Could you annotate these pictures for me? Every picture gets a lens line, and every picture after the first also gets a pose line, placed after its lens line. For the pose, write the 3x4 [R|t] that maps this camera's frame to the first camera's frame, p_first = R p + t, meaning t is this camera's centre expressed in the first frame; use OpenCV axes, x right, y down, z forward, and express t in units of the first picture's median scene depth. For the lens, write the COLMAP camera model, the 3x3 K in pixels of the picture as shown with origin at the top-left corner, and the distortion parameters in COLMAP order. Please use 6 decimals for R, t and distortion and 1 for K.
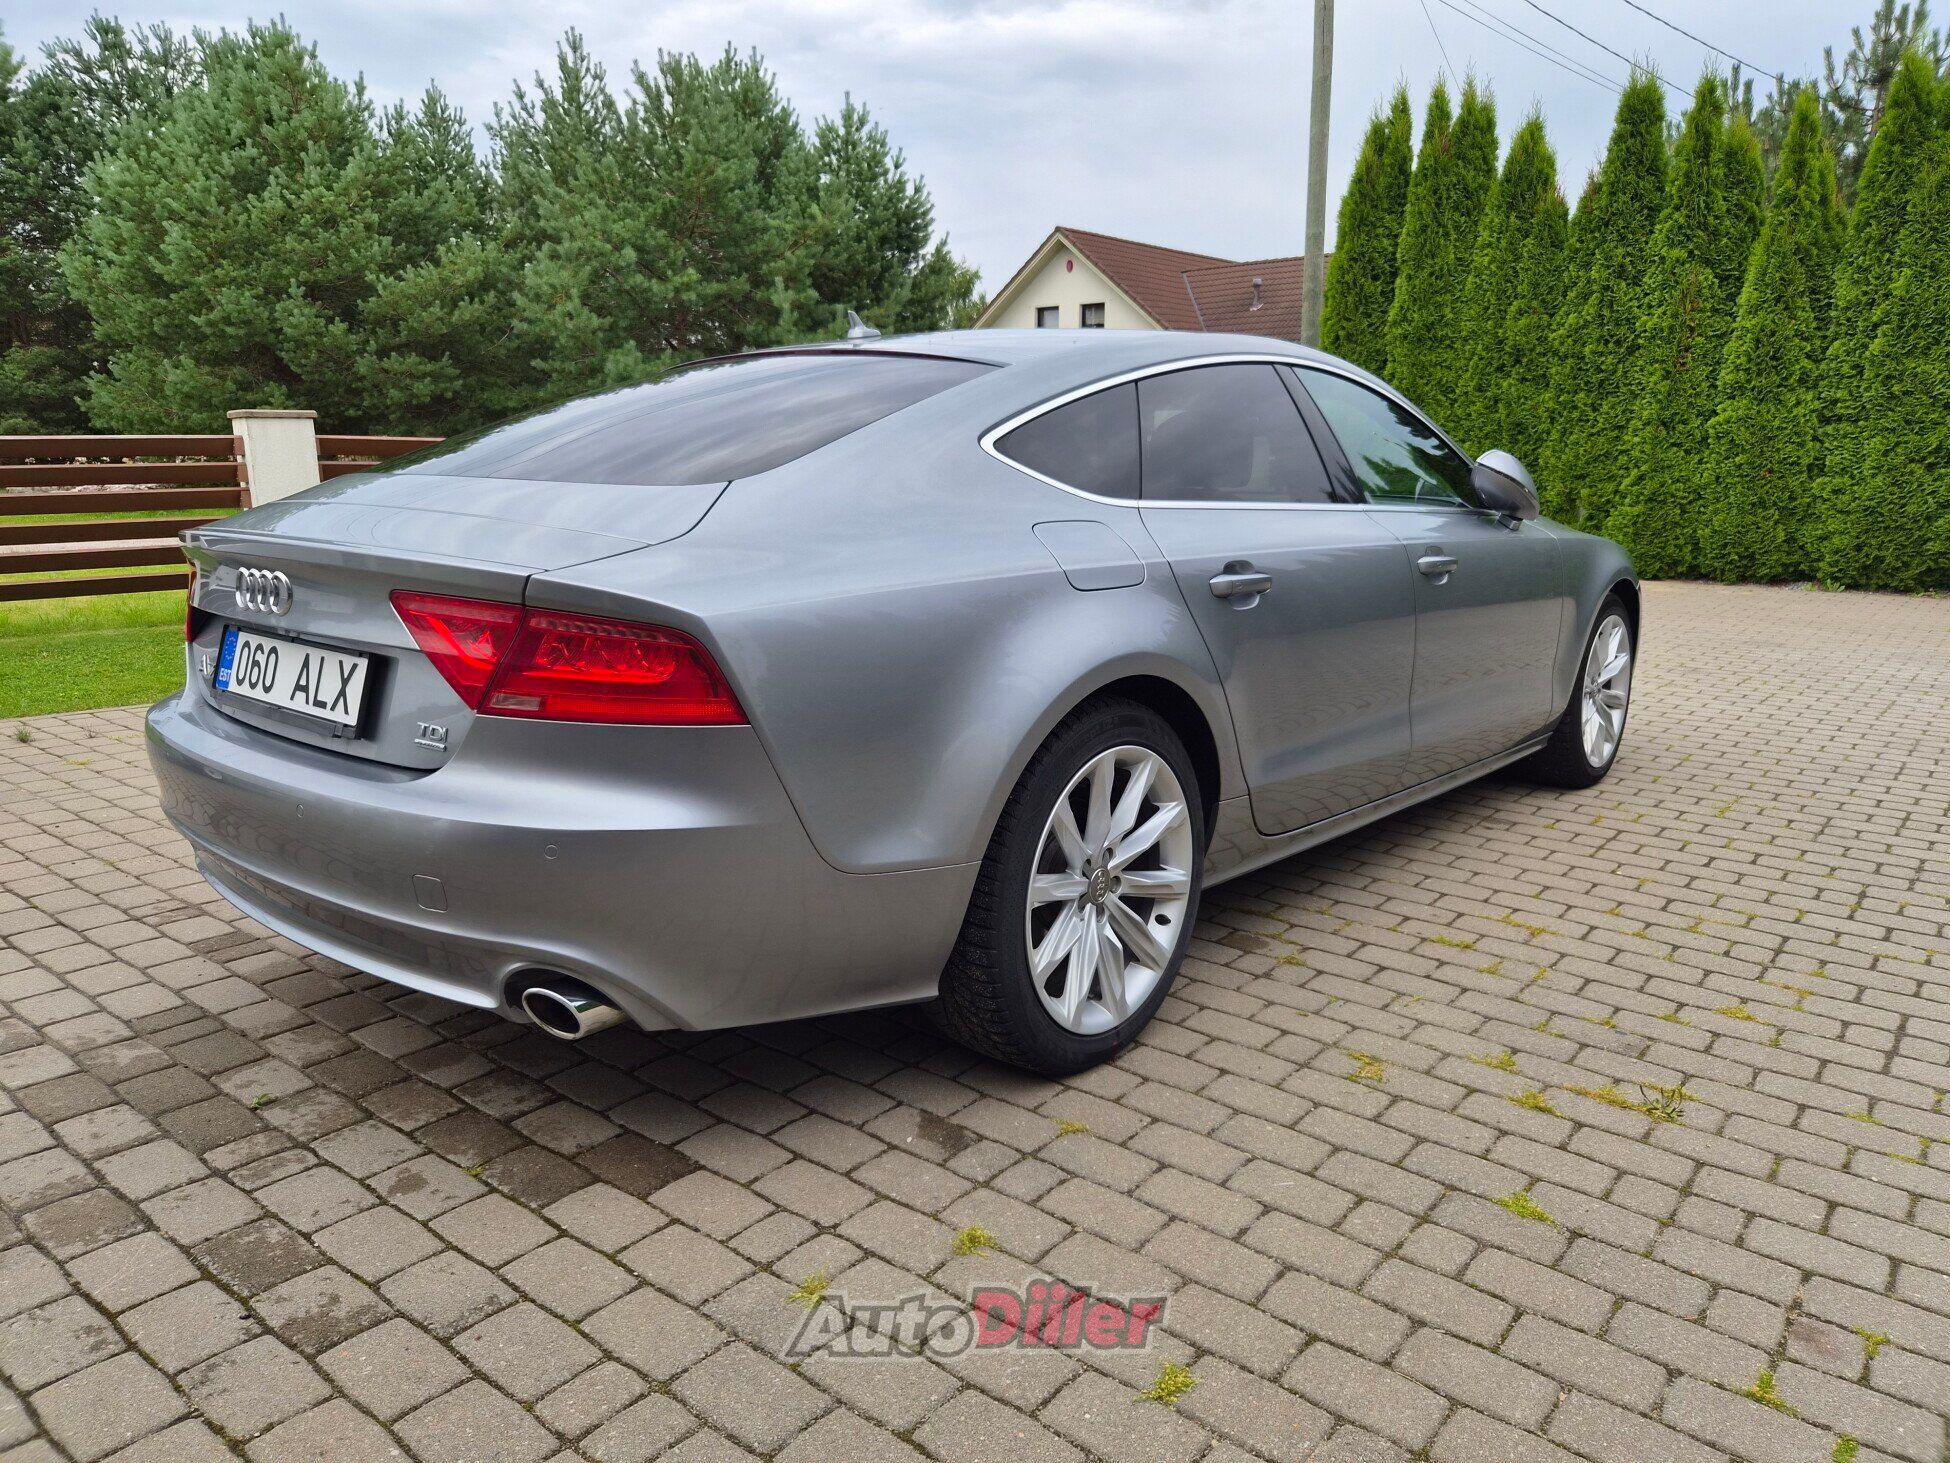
lens RADIAL K [[1310.7, 0, 979.3], [0, 1310.7, 724.6], [0, 0, 1]] dist [0.086026, -0.069789]
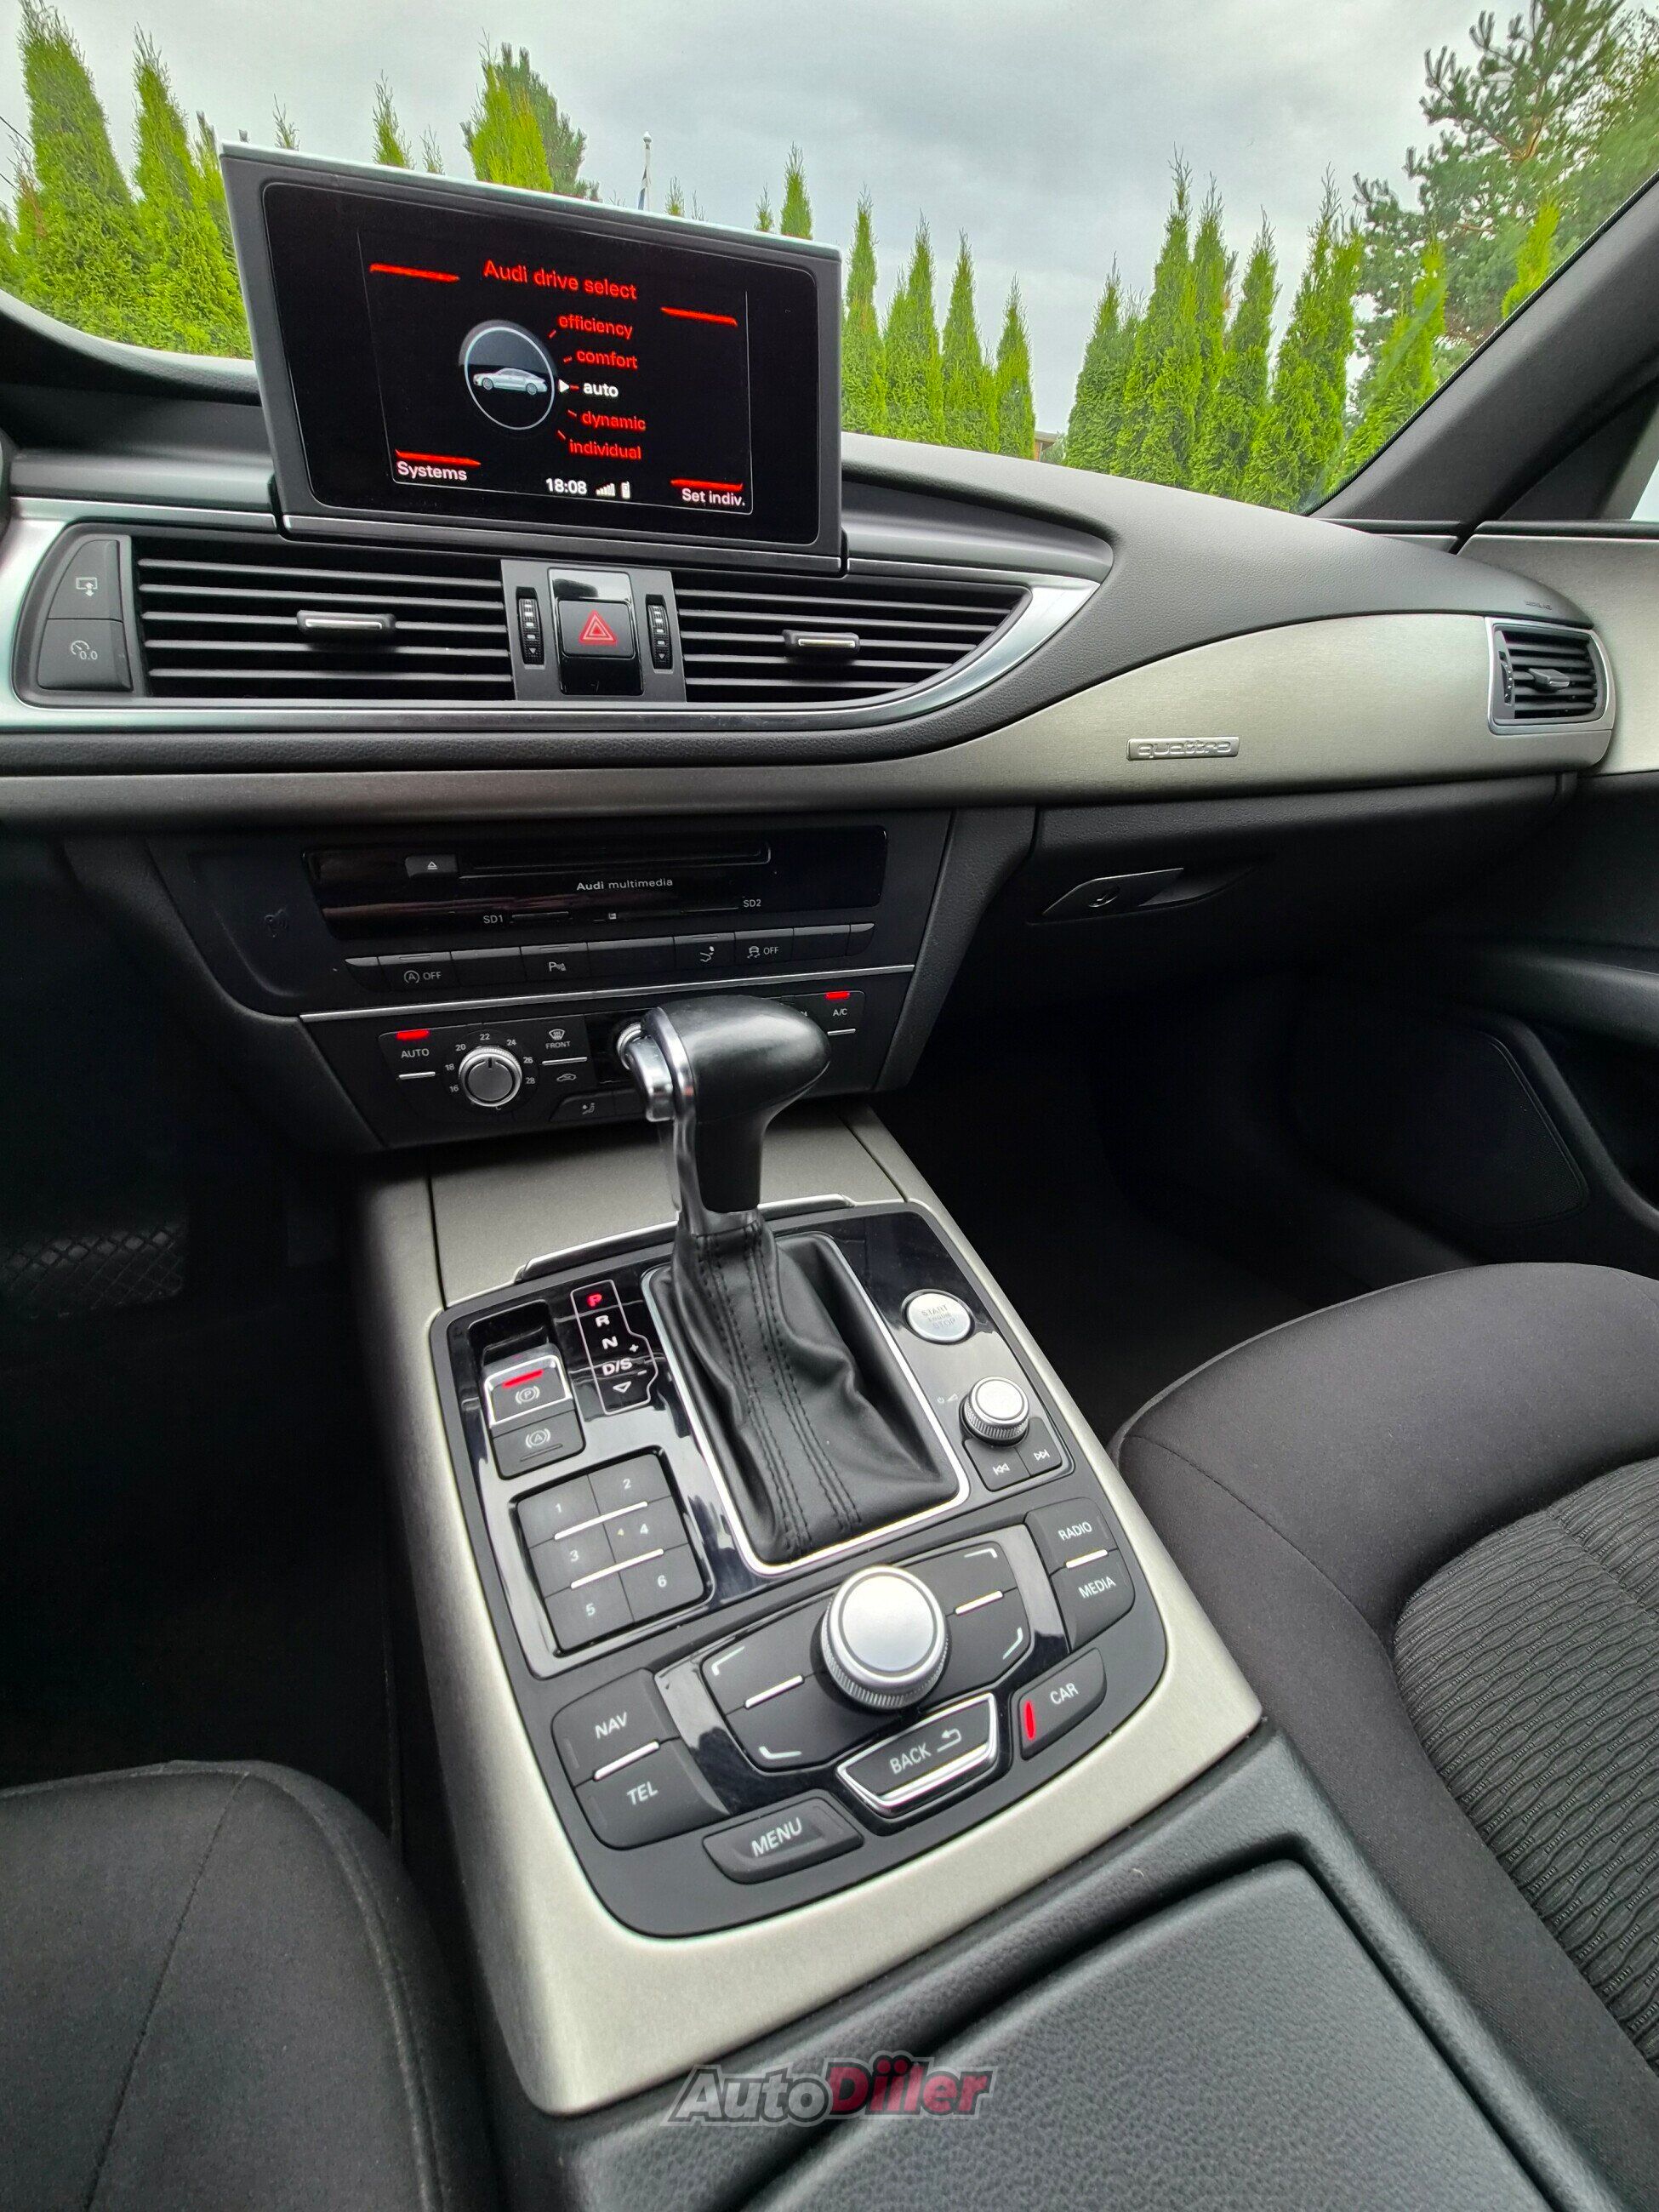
lens RADIAL K [[901.2, 0, 836.4], [0, 901.2, 1112.9], [0, 0, 1]] dist [-0.003807, -0.000206]
pose [[0.420272, -0.404542, 0.812230, 0.049396], [0.165377, 0.914276, 0.369797, -0.055540], [-0.892201, -0.021091, 0.451146, 0.397838]]
